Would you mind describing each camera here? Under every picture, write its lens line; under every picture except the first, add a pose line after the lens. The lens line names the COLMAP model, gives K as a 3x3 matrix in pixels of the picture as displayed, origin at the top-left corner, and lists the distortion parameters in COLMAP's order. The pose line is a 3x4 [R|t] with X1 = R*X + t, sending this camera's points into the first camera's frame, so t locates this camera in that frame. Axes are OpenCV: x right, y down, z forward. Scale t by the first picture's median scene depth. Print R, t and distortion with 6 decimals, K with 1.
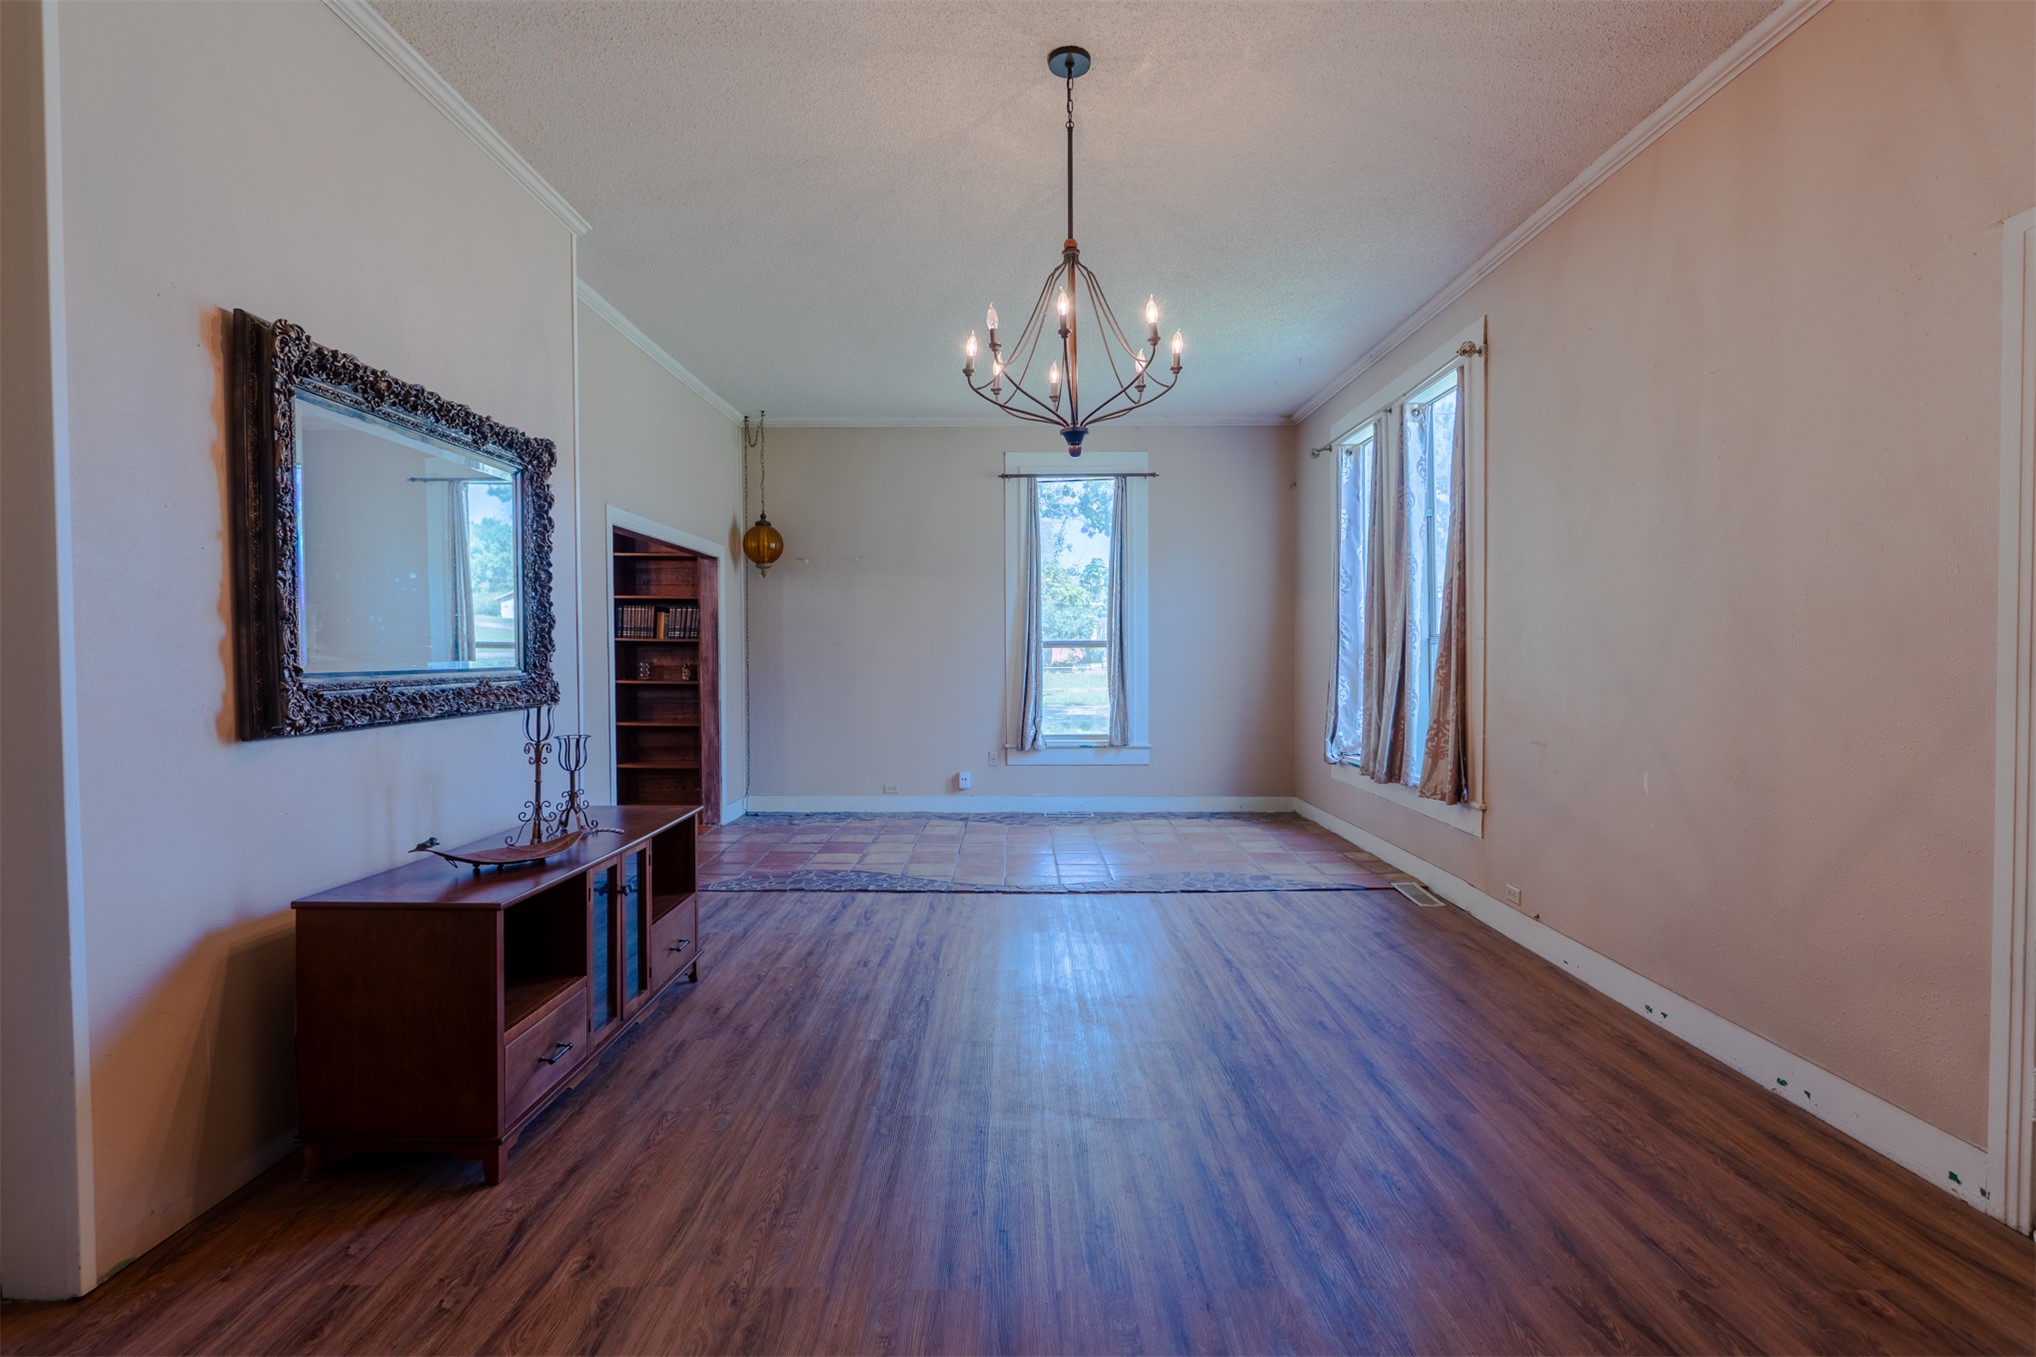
lens RADIAL K [[949.9, 0, 1017.3], [0, 949.9, 674.8], [0, 0, 1]] dist [-0.004435, -0.000485]
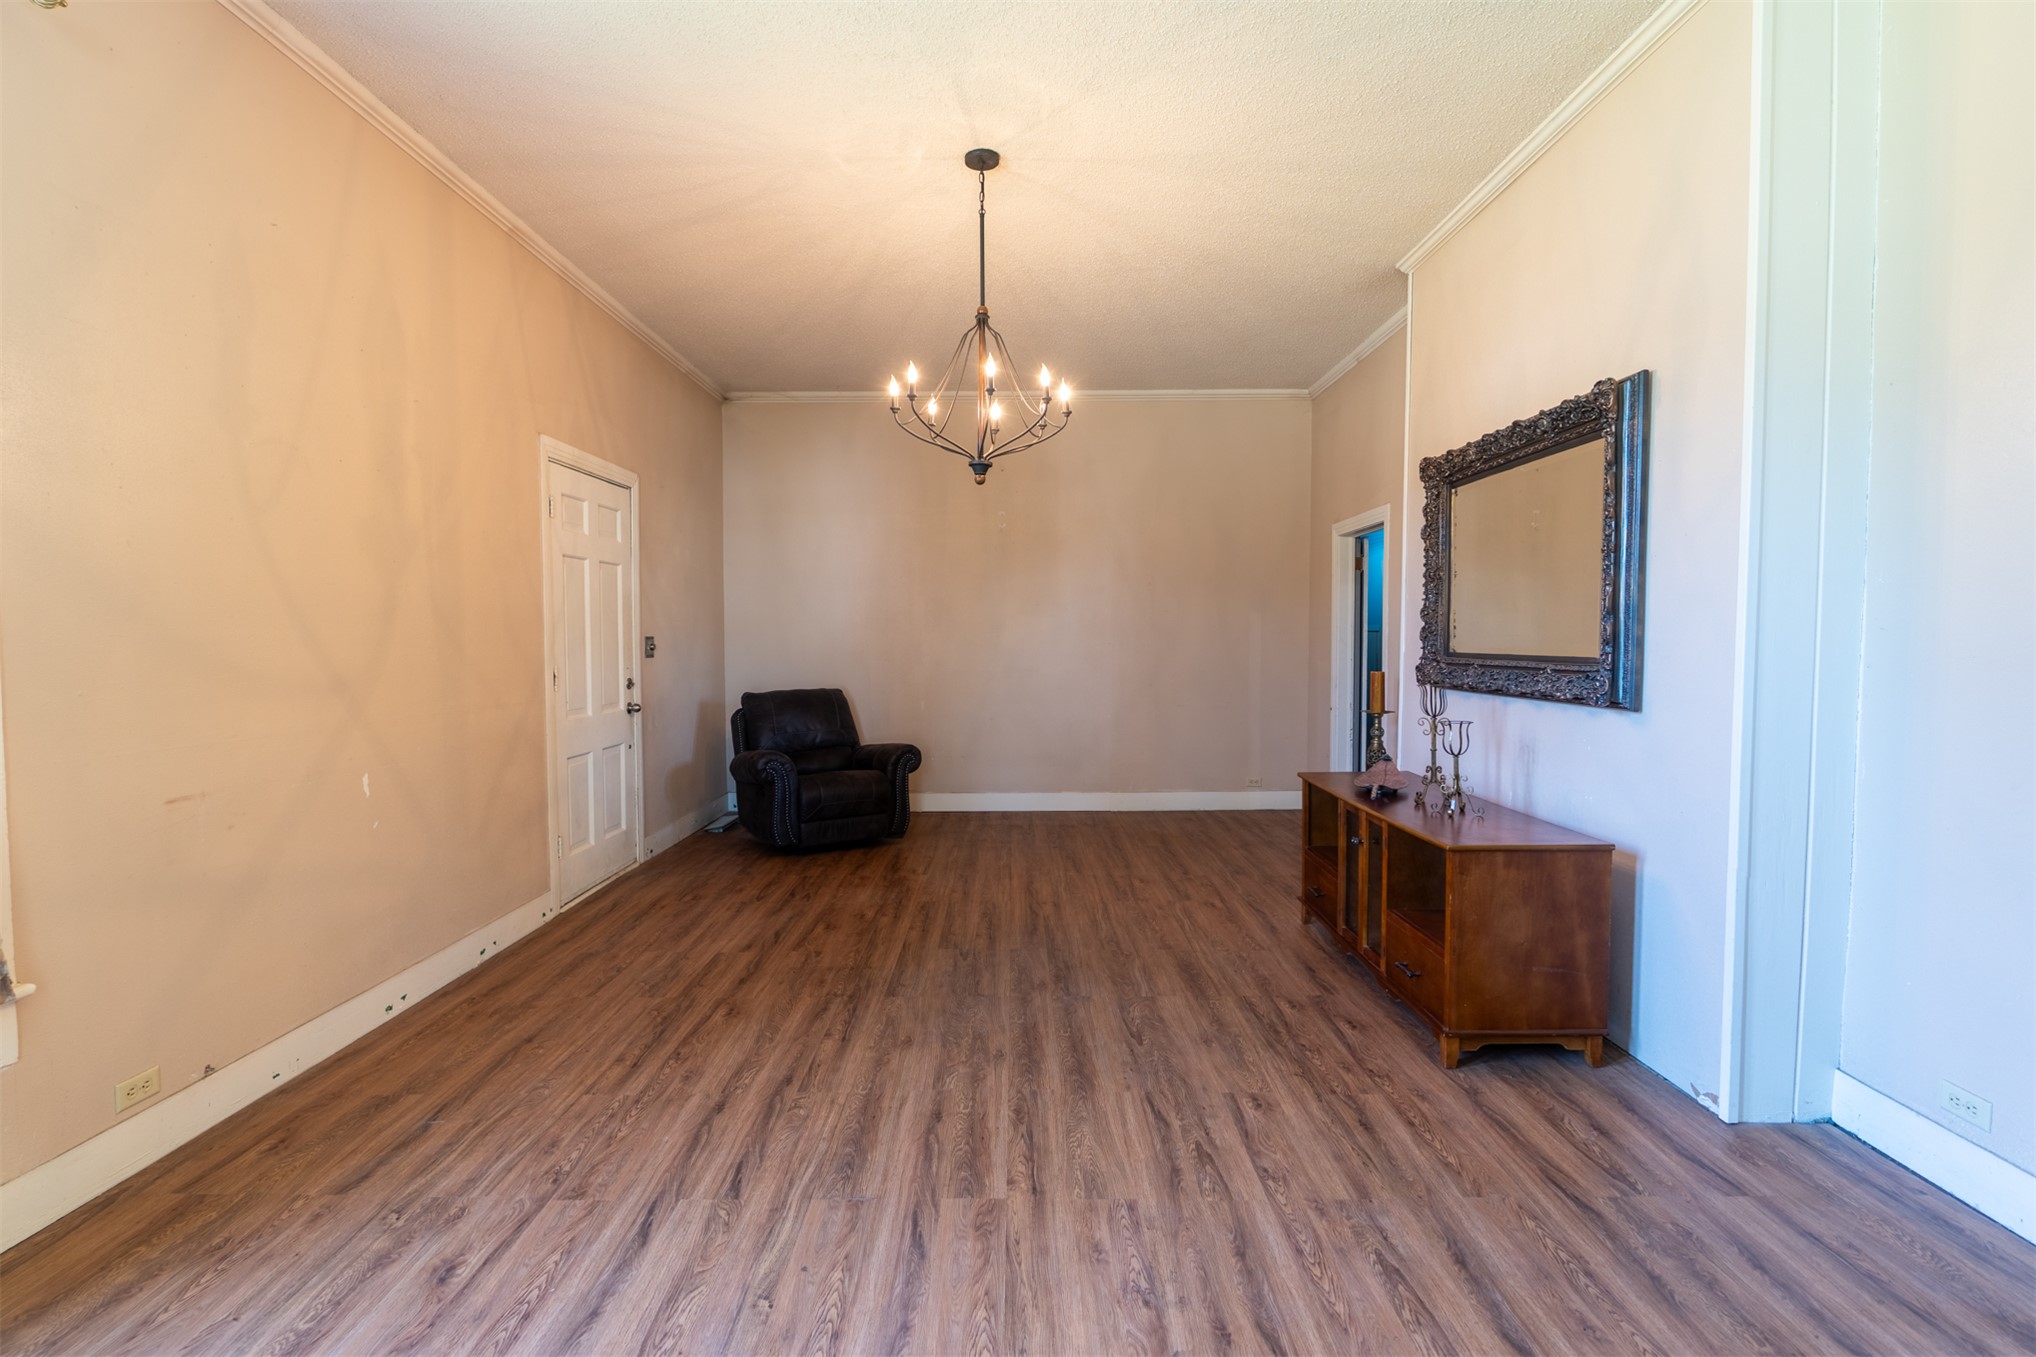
lens RADIAL K [[949.9, 0, 1018.3], [0, 949.9, 680.7], [0, 0, 1]] dist [-0.004435, -0.000485]
pose [[-0.999985, 0.005212, -0.001570, 0.010937], [0.005091, 0.997591, 0.069176, -0.047341], [0.001926, 0.069167, -0.997603, 1.766663]]
